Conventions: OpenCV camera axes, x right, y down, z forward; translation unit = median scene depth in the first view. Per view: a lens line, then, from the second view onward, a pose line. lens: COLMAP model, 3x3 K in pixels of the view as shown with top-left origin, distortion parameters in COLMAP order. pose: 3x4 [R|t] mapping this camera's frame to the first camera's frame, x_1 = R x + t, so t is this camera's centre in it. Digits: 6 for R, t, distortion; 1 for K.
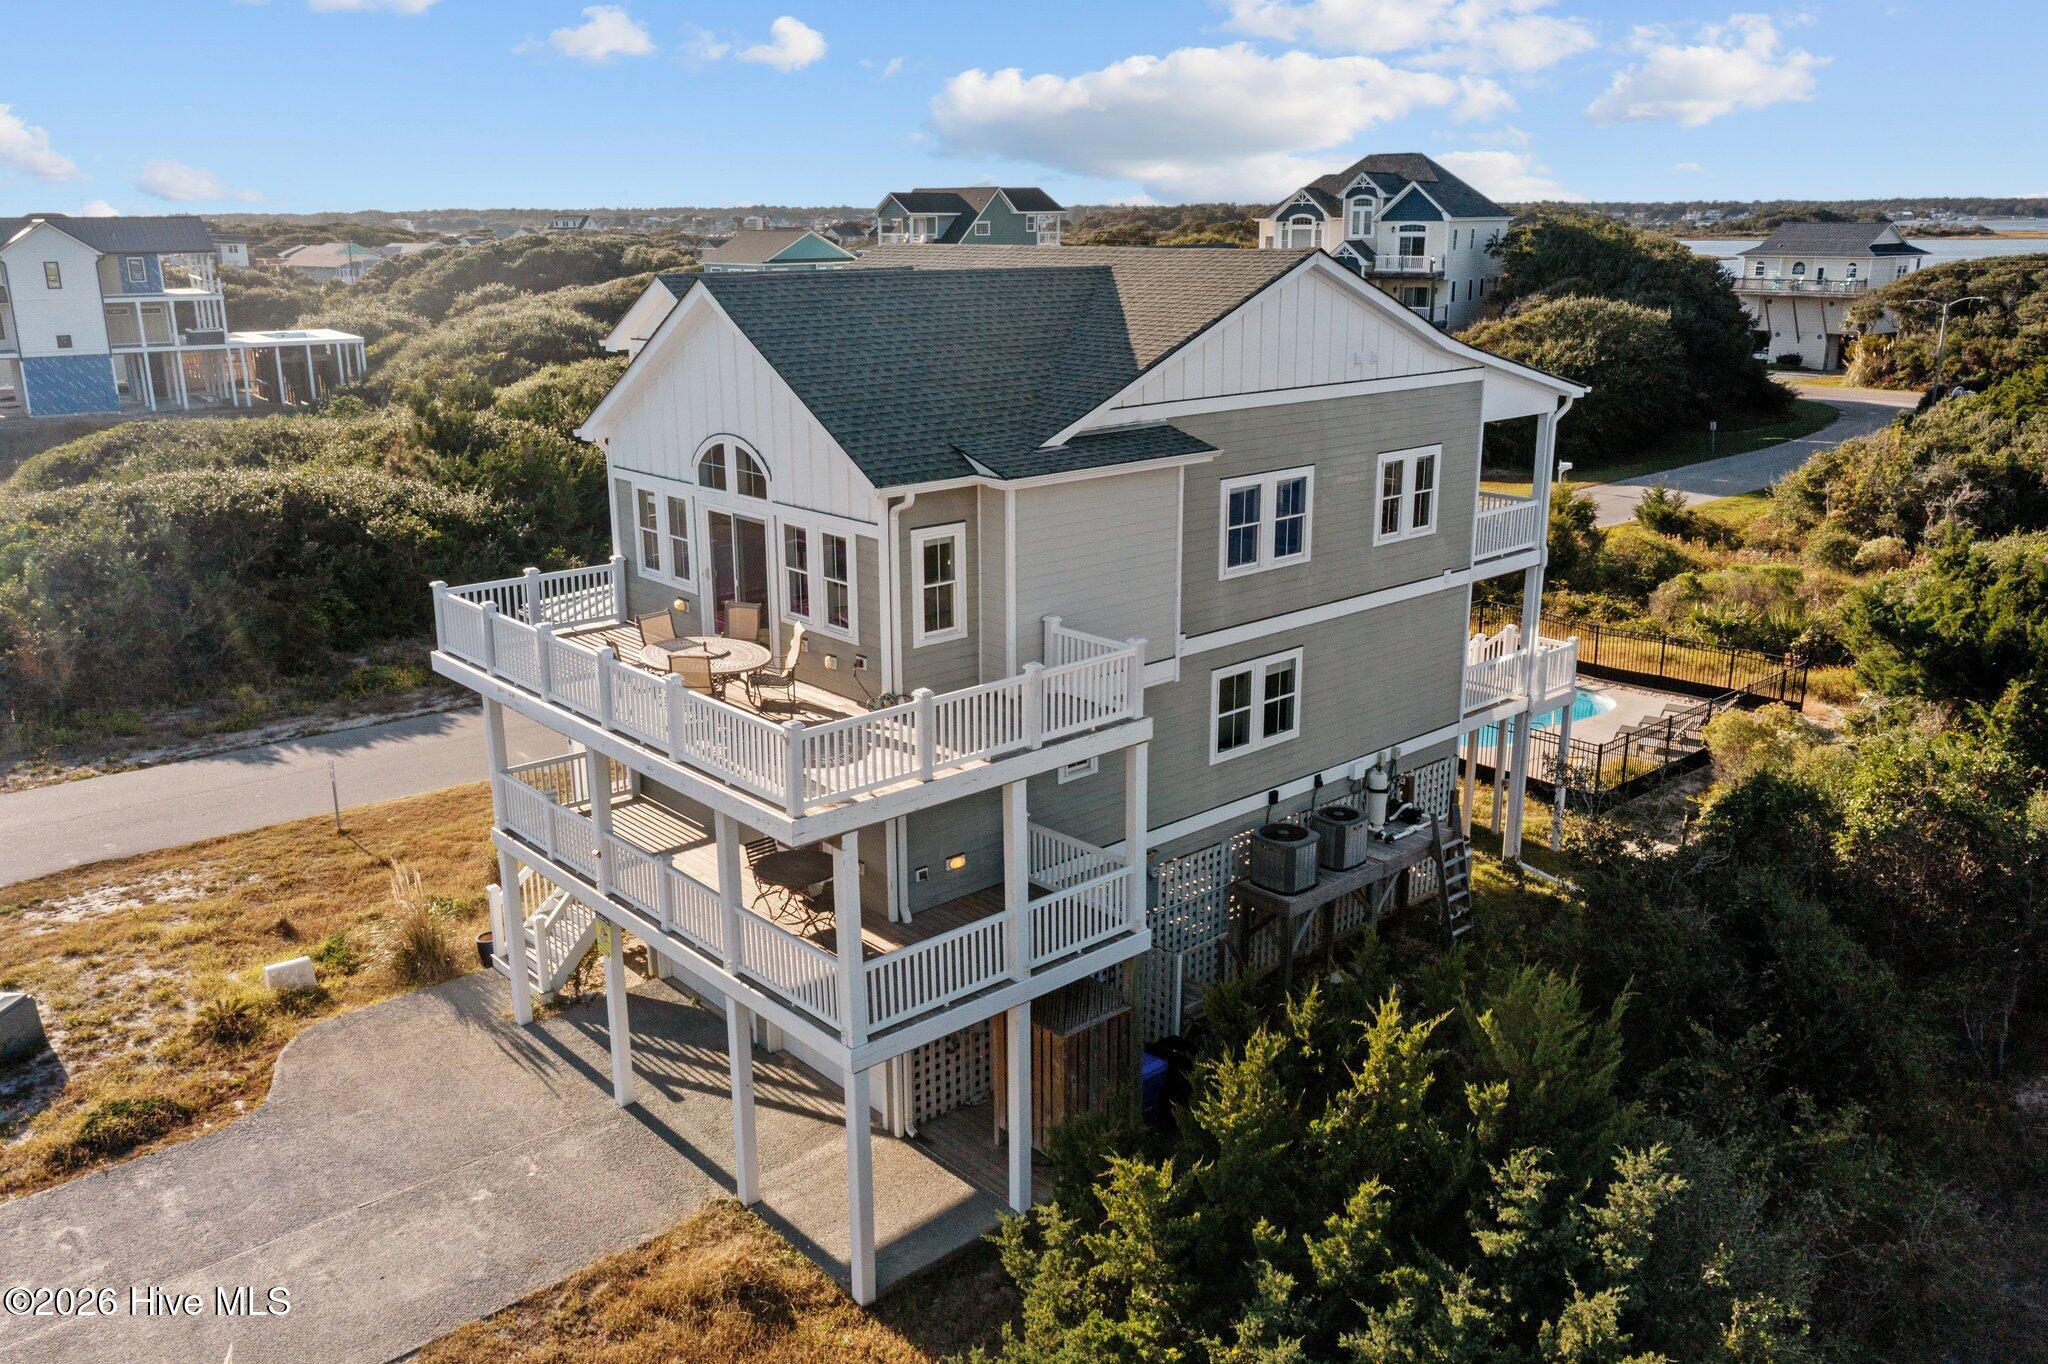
lens RADIAL K [[1614.4, 0, 1024.0], [0, 1614.4, 682.0], [0, 0, 1]] dist [-0.000838, 0.002240]
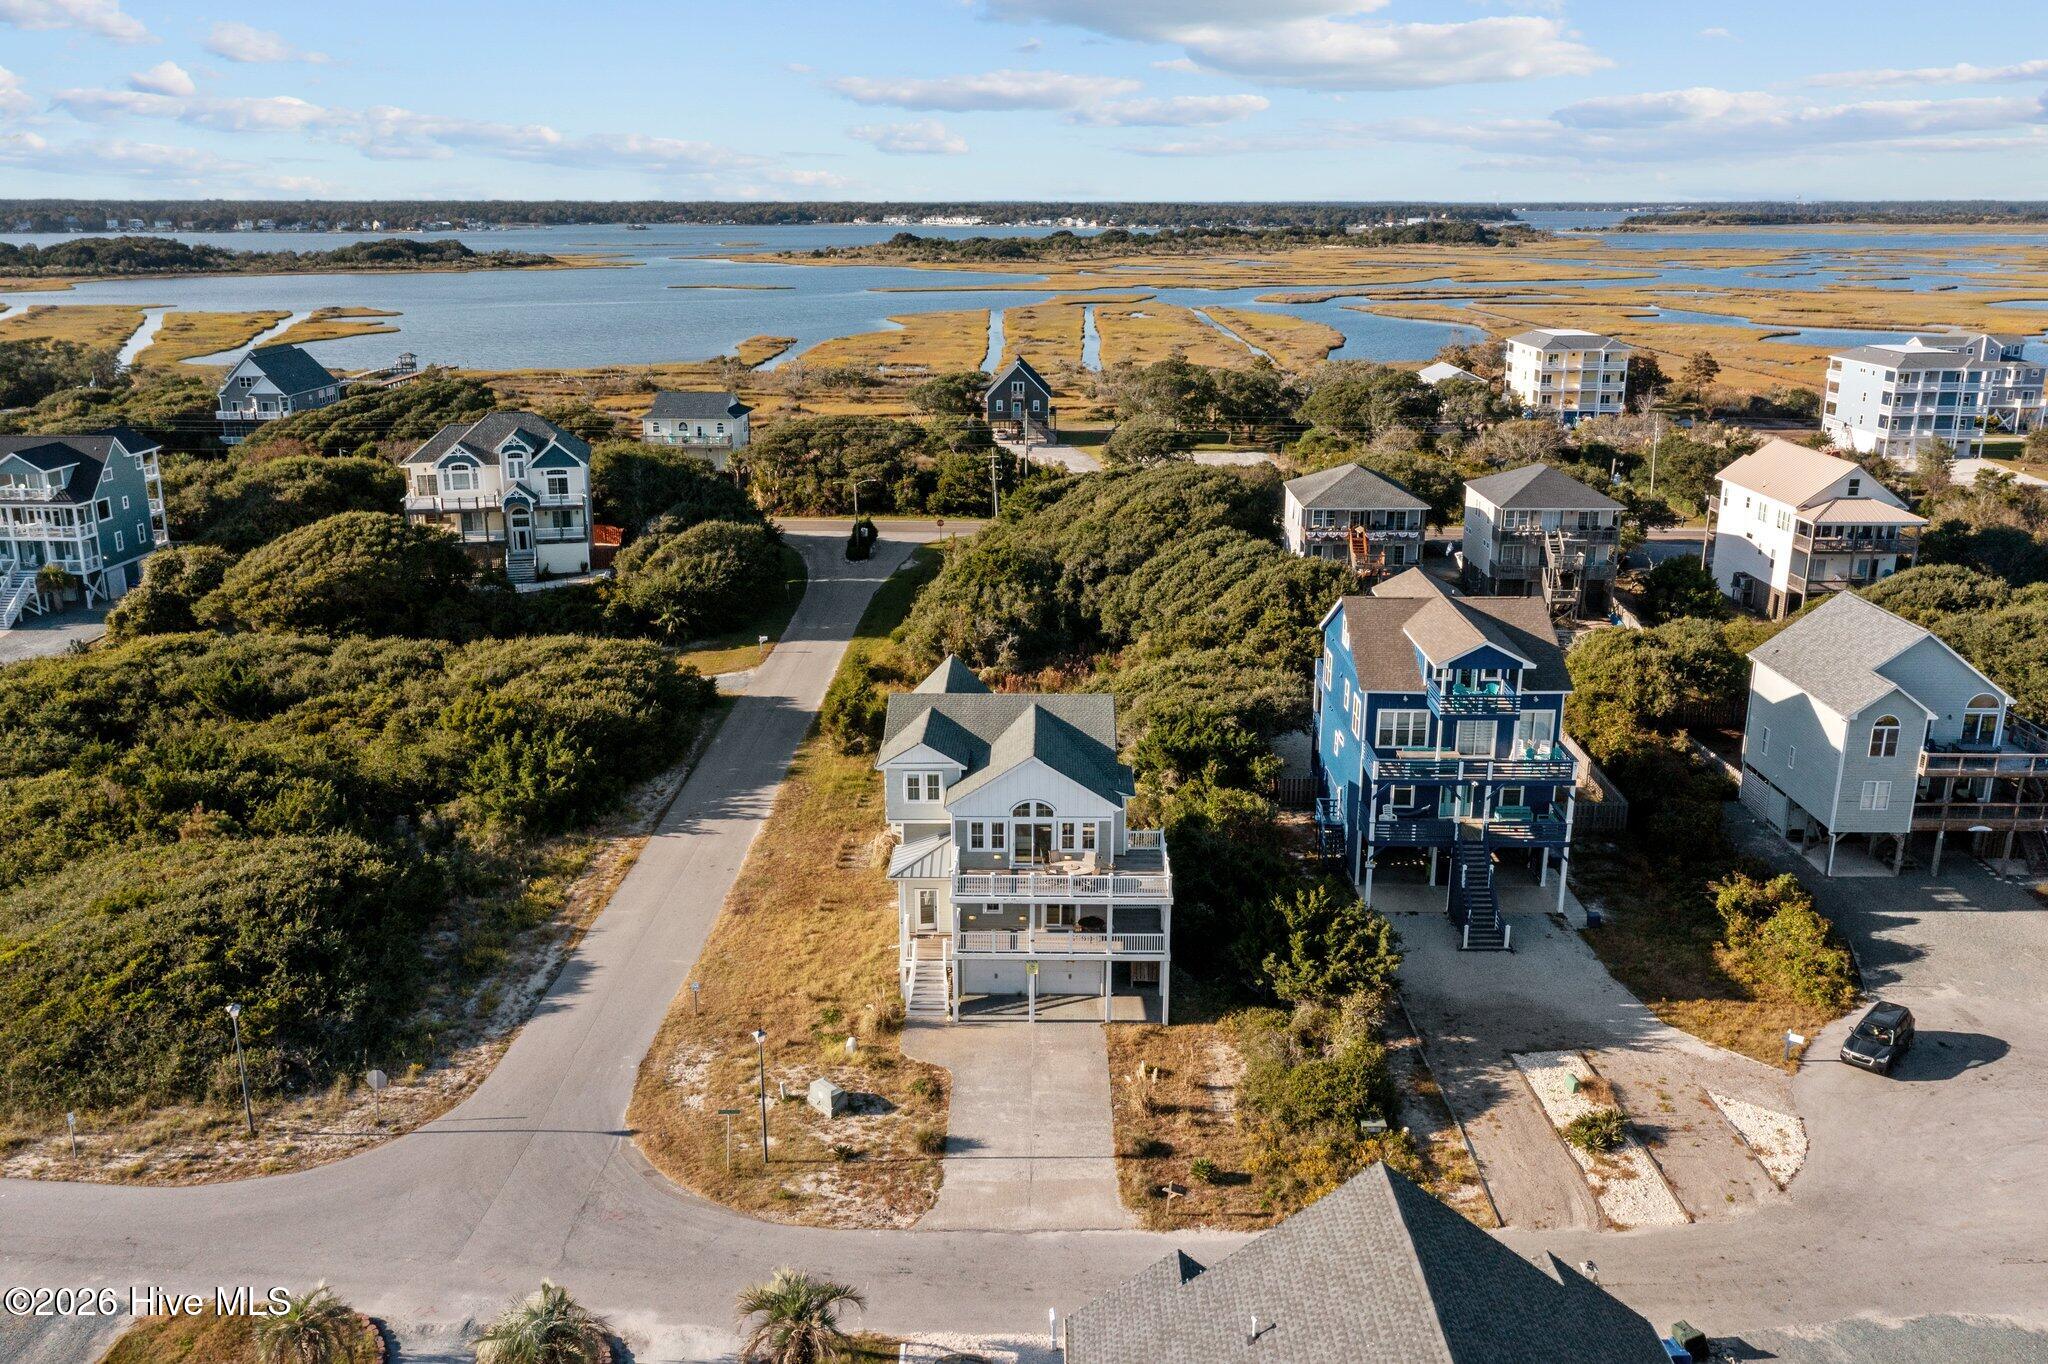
lens RADIAL K [[1623.3, 0, 1024.0], [0, 1623.3, 682.0], [0, 0, 1]] dist [-0.001929, 0.011432]
pose [[0.675840, -0.200283, 0.709315, -2.008306], [0.198436, 0.976281, 0.086593, -0.549154], [-0.709833, 0.082231, 0.699553, -1.019640]]
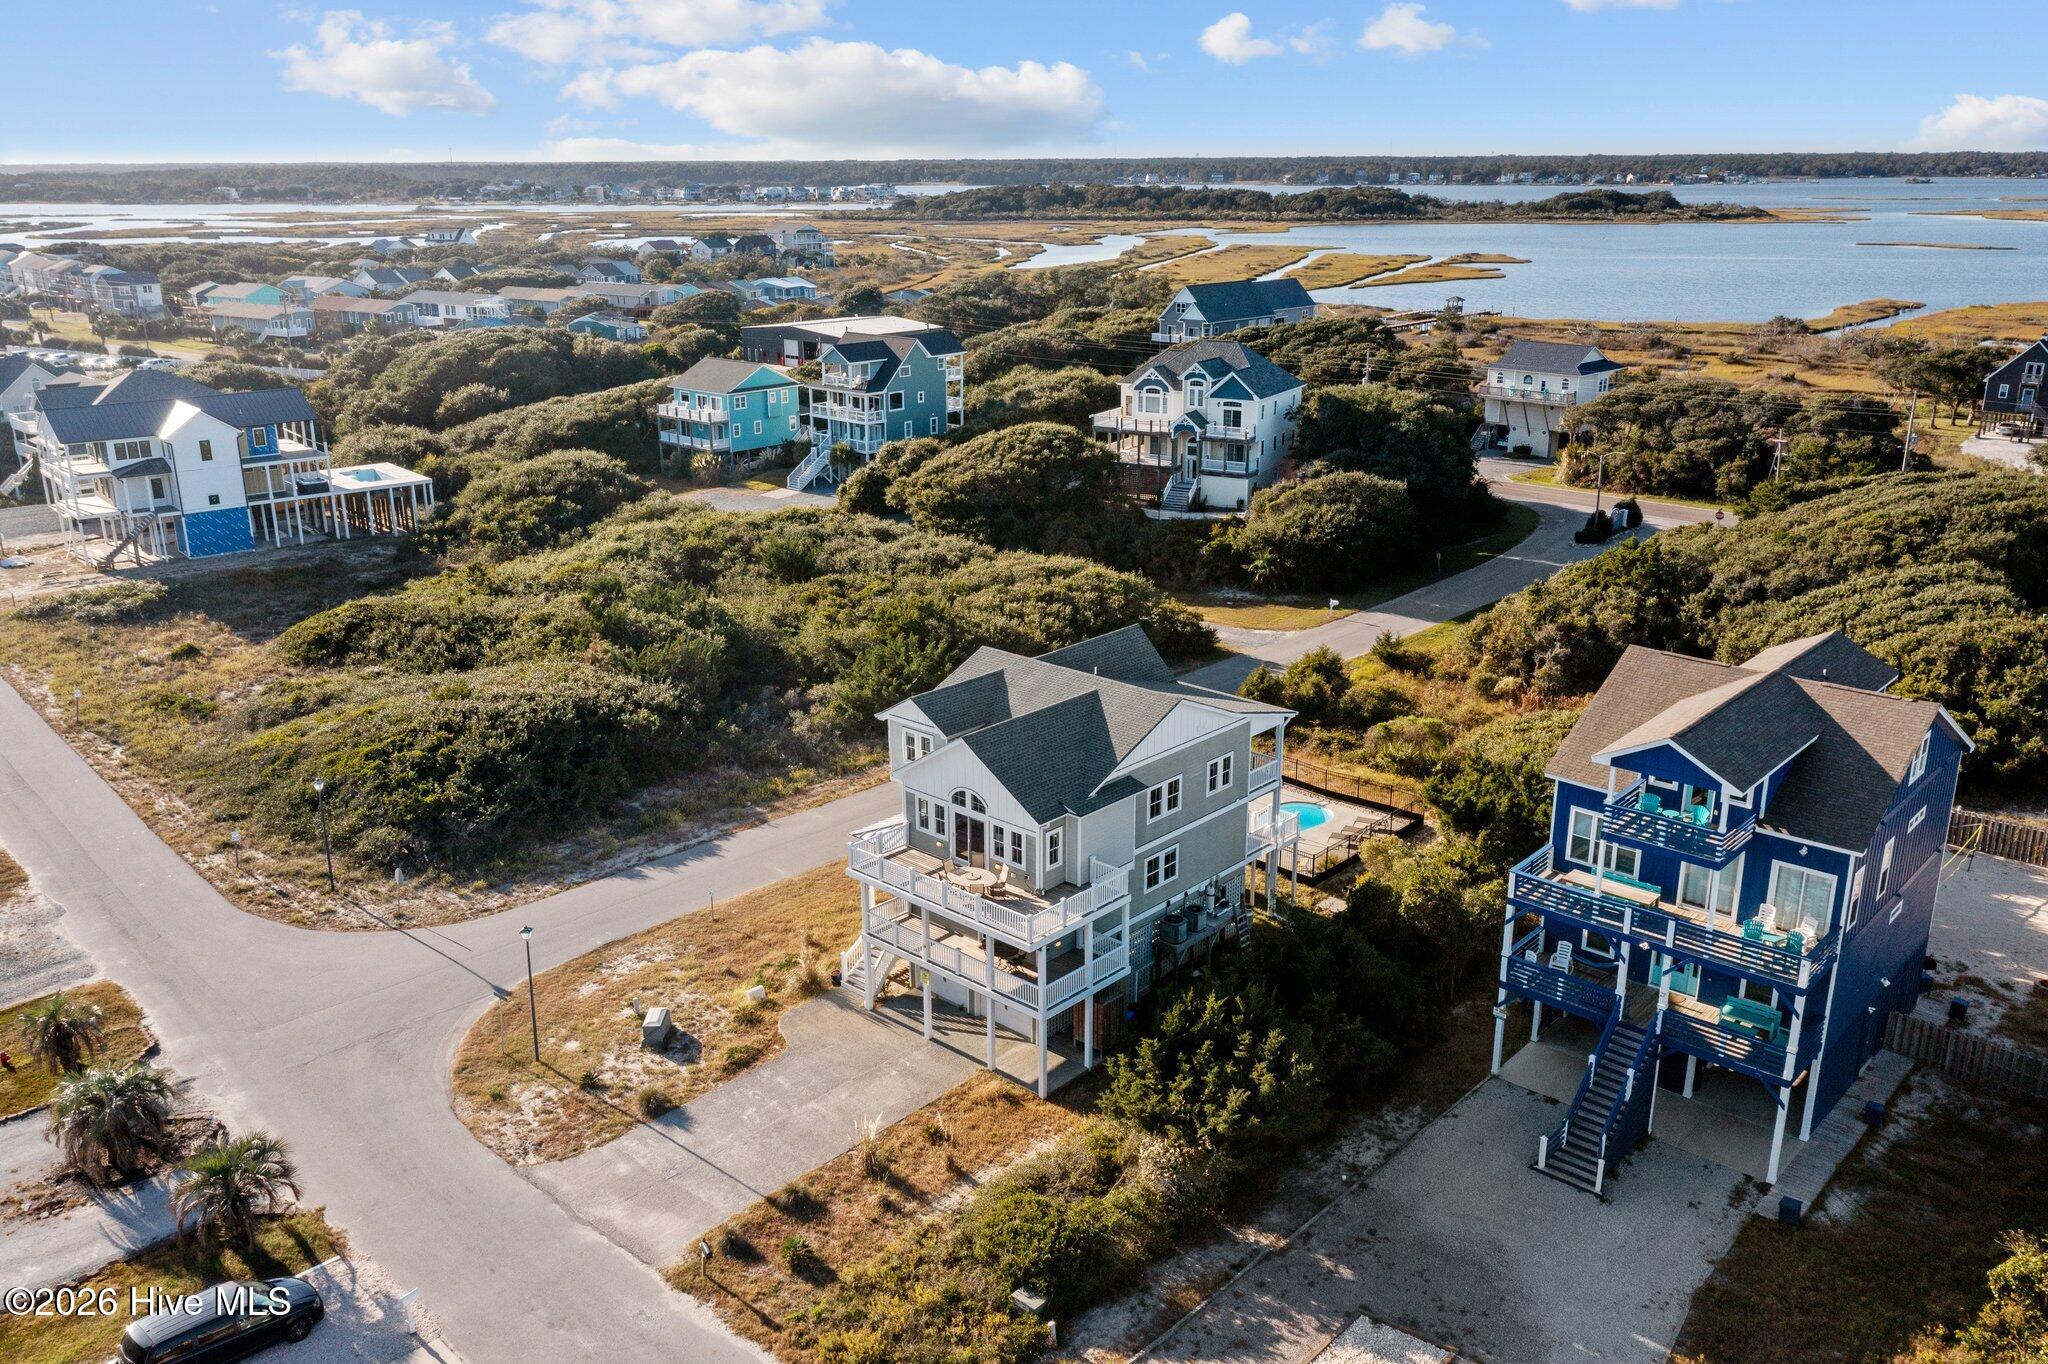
lens RADIAL K [[1614.4, 0, 1024.0], [0, 1614.4, 682.0], [0, 0, 1]] dist [-0.000838, 0.002240]
pose [[0.995163, -0.028630, 0.093973, -0.284365], [0.025790, 0.999178, 0.031291, -0.346644], [-0.094792, -0.028716, 0.995083, -1.408094]]
